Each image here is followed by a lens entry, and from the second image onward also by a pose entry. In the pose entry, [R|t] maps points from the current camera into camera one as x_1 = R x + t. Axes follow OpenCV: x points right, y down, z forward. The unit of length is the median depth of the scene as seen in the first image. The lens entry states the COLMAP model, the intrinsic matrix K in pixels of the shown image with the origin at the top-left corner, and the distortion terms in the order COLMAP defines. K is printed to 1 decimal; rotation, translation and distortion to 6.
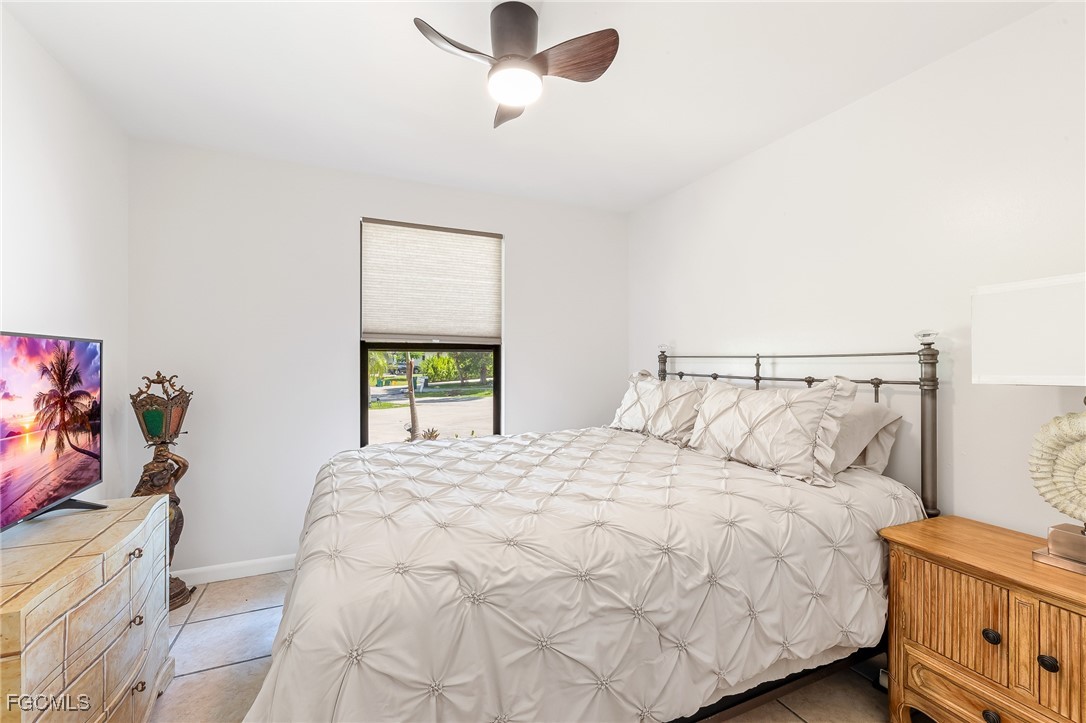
lens RADIAL K [[457.8, 0, 547.1], [0, 457.8, 364.8], [0, 0, 1]] dist [0.000691, -0.000051]
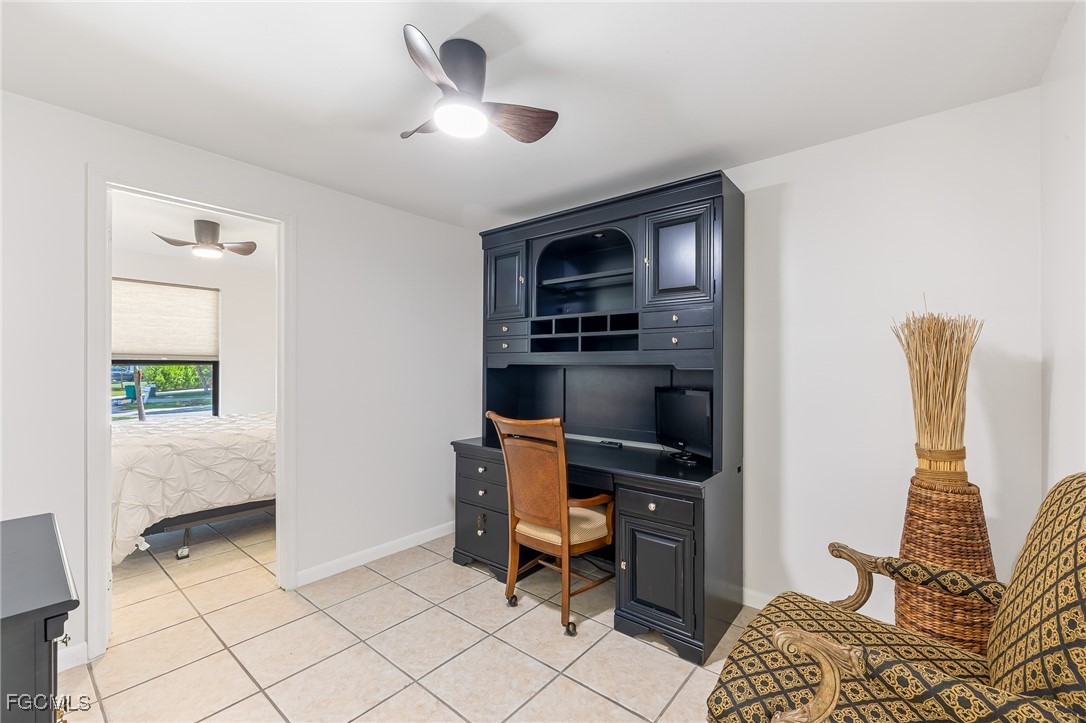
lens RADIAL K [[457.8, 0, 547.1], [0, 457.8, 364.8], [0, 0, 1]] dist [0.000691, -0.000051]
pose [[0.899158, 0.000675, 0.437624, 0.216826], [0.003246, 0.999961, -0.008212, -0.014065], [-0.437612, 0.008804, 0.899121, -0.855190]]
